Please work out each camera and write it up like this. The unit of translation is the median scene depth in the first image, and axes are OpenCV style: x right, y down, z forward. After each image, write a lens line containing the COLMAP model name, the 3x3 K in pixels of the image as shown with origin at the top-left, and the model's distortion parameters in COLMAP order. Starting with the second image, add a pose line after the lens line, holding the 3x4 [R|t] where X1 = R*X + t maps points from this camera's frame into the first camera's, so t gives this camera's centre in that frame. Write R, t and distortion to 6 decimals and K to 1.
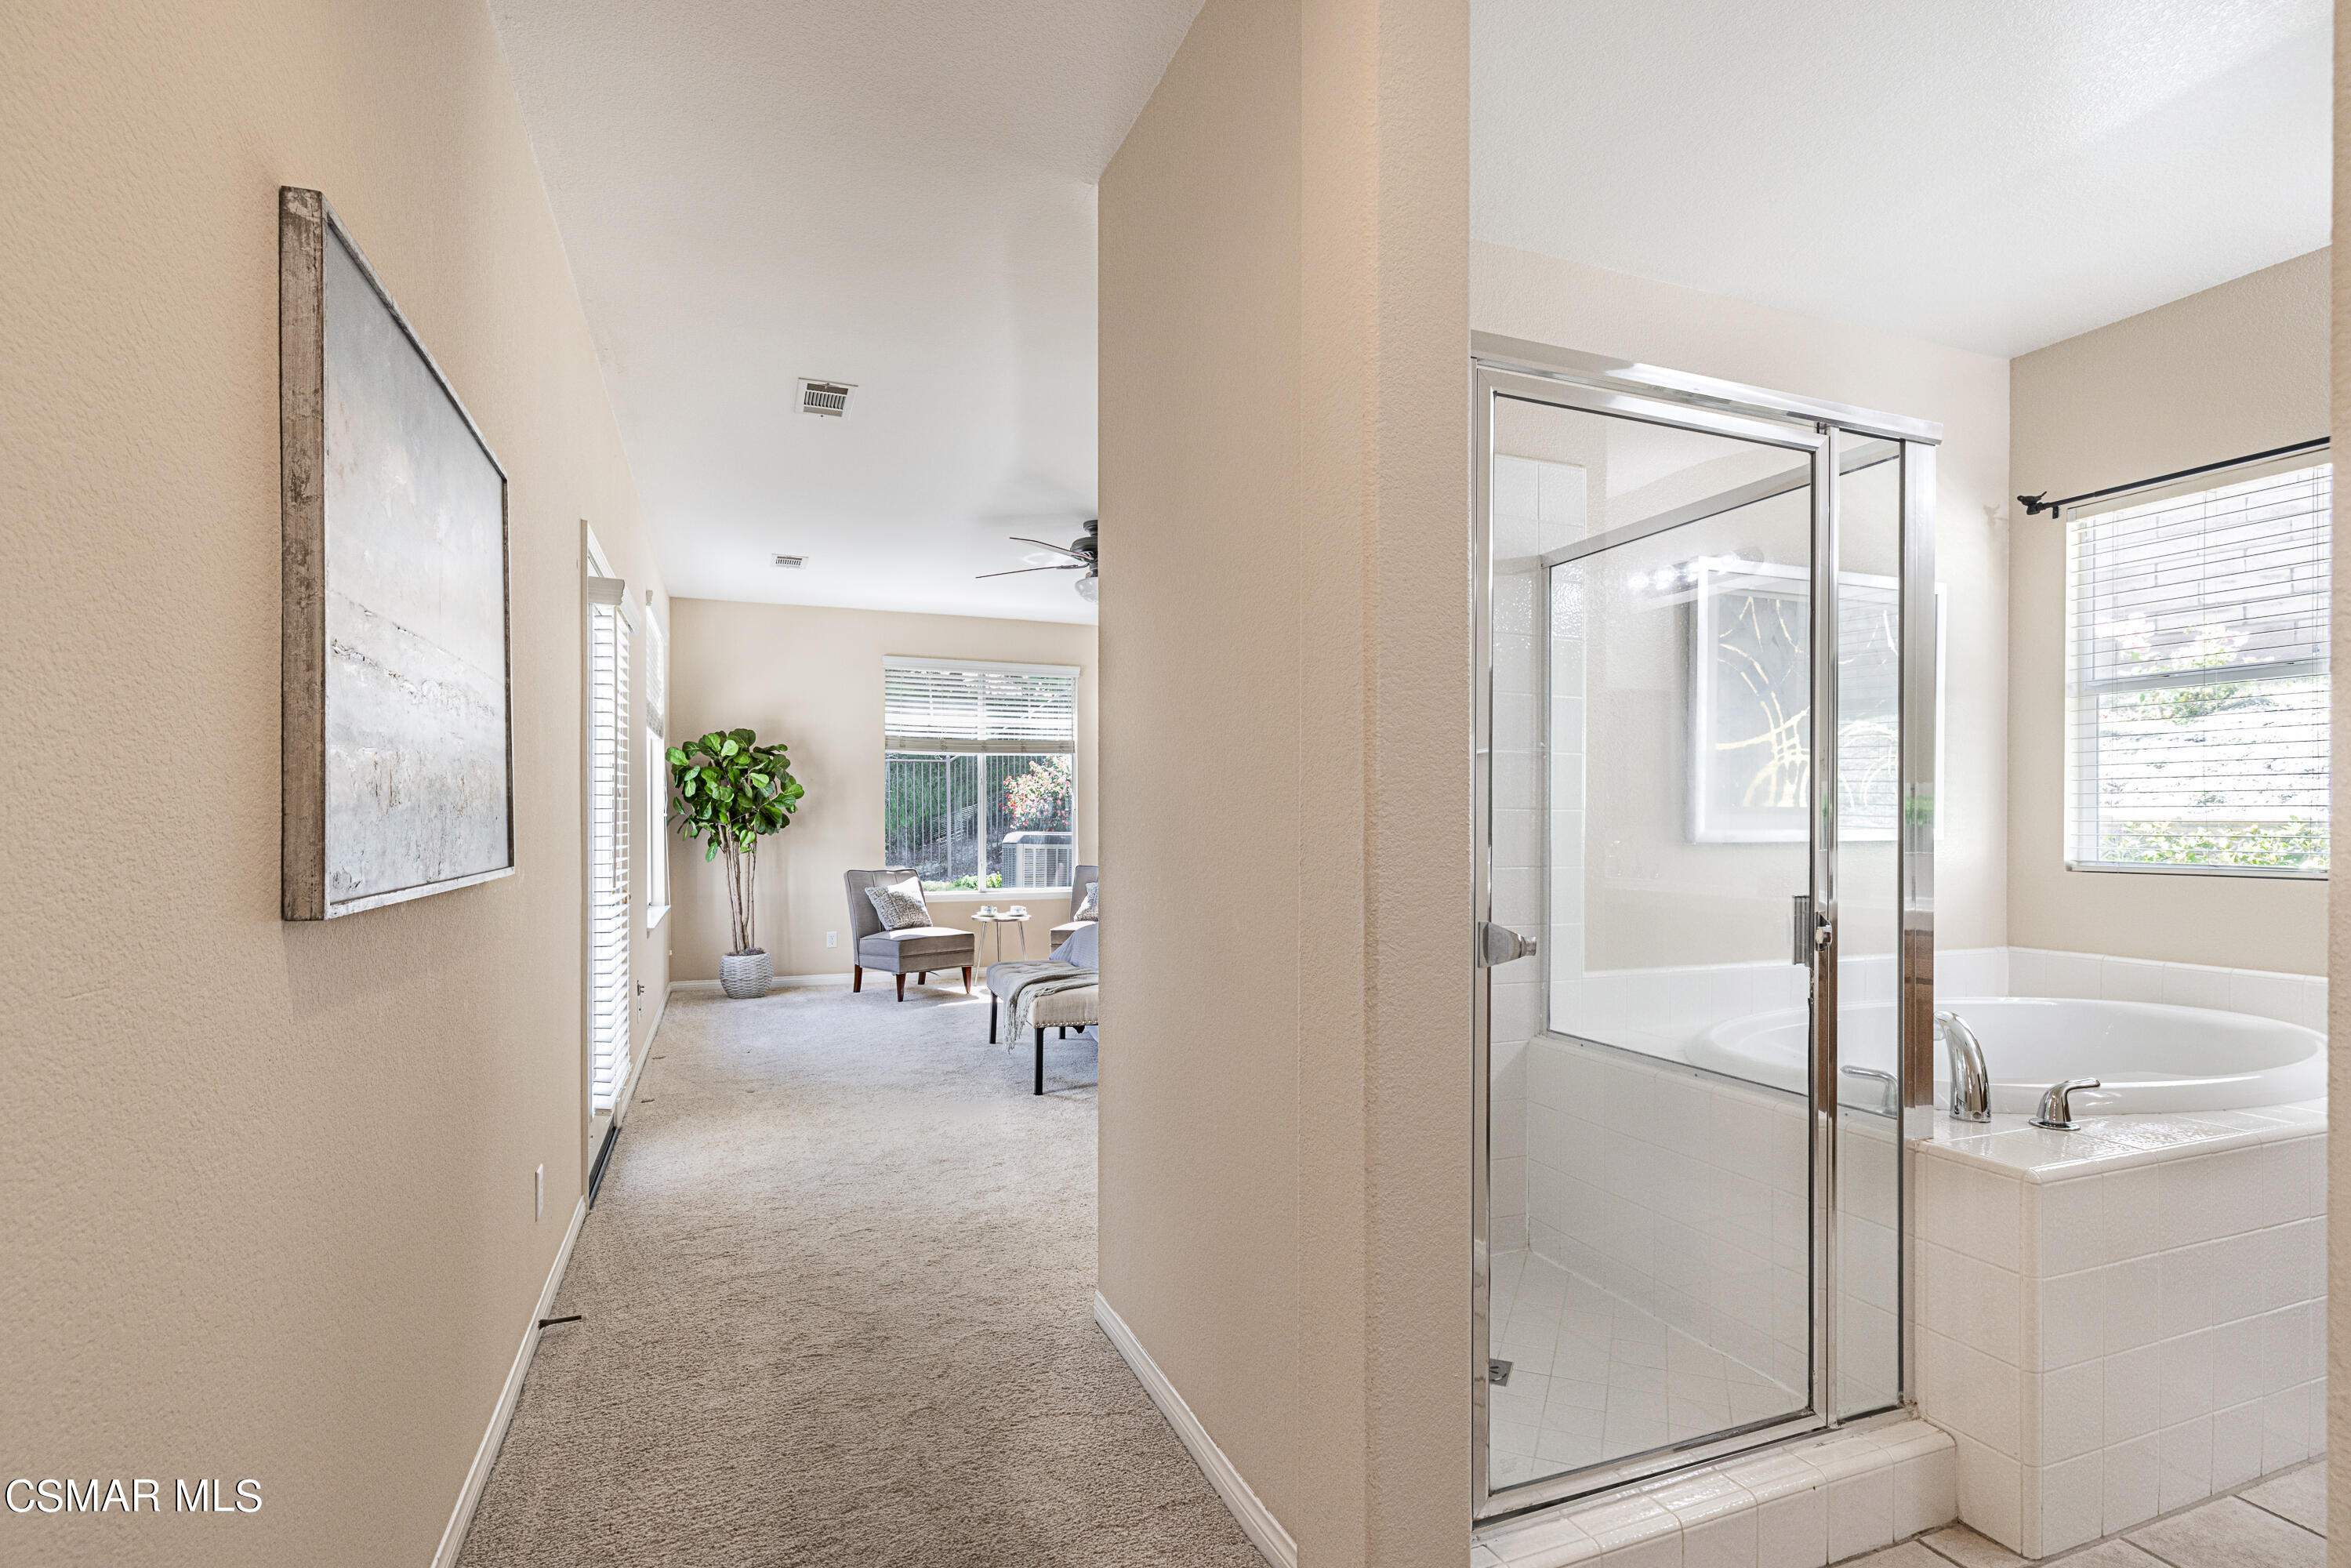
lens RADIAL K [[1091.1, 0, 1175.3], [0, 1091.1, 805.8], [0, 0, 1]] dist [-0.001729, -0.000316]
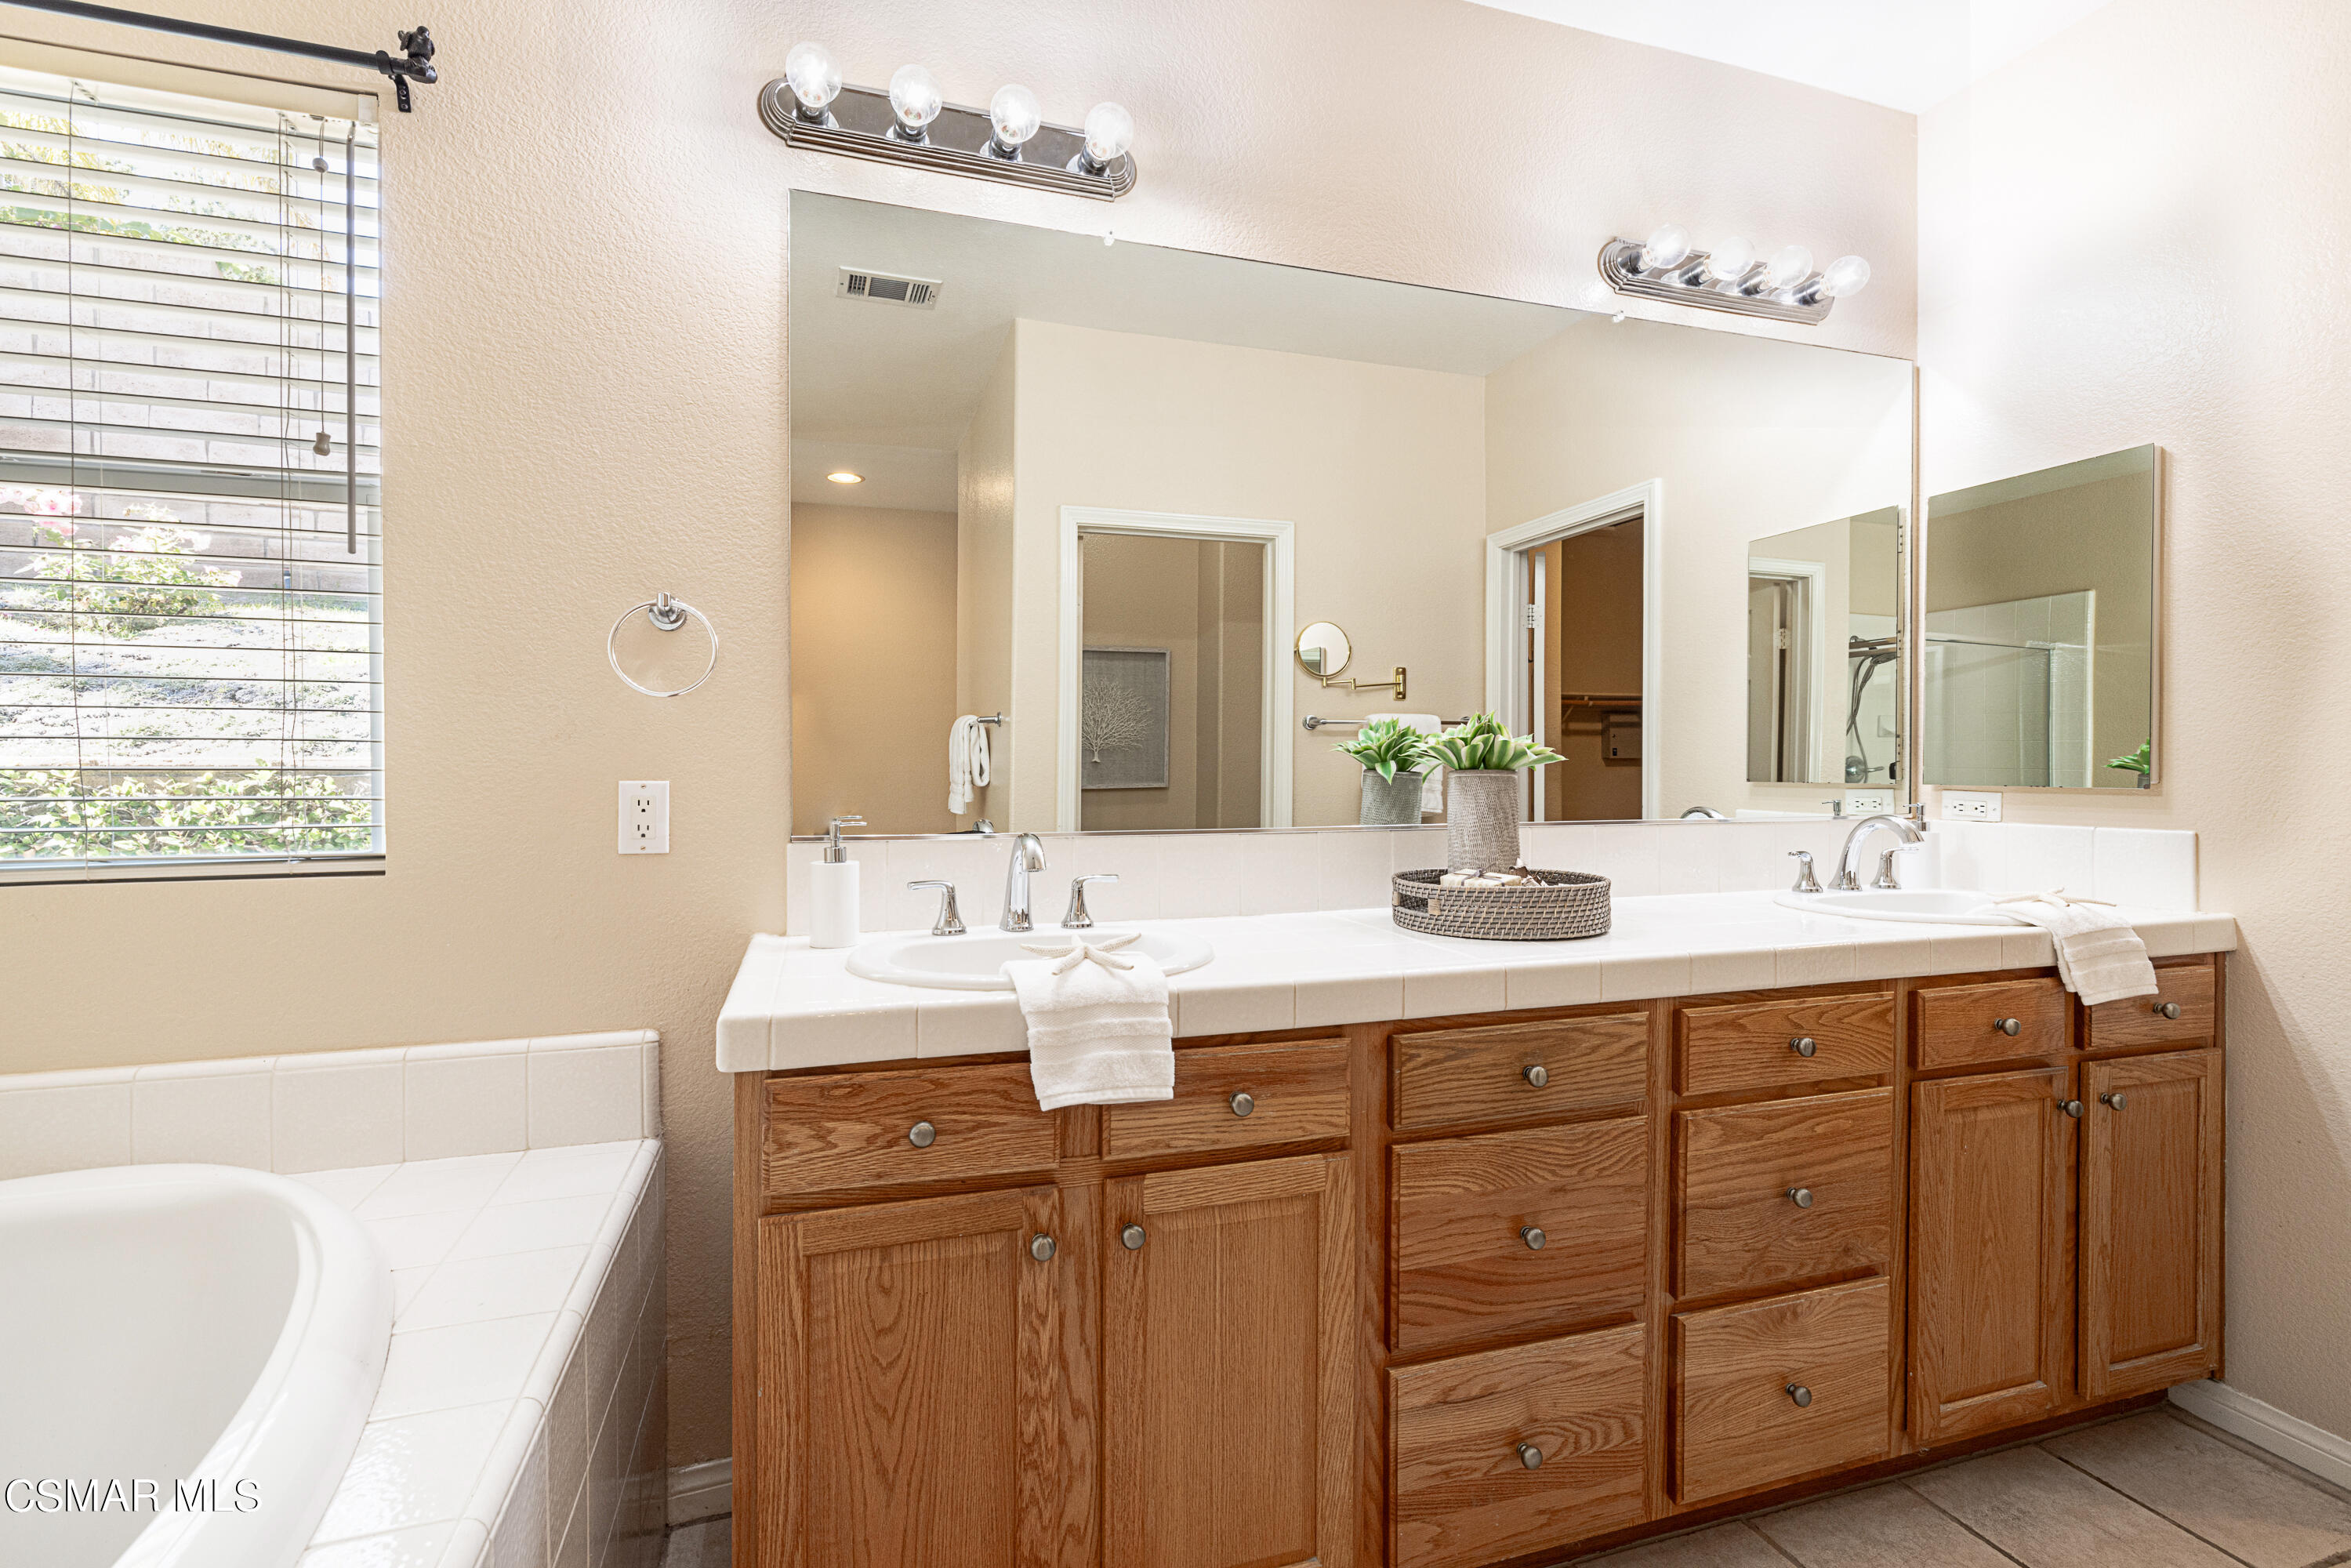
lens RADIAL K [[1091.1, 0, 1179.9], [0, 1091.1, 777.8], [0, 0, 1]] dist [-0.001729, -0.000316]
pose [[0.068865, -0.011786, 0.997556, 0.351101], [-0.010210, 0.999870, 0.012518, 0.006052], [-0.997574, -0.011047, 0.068735, 0.345672]]
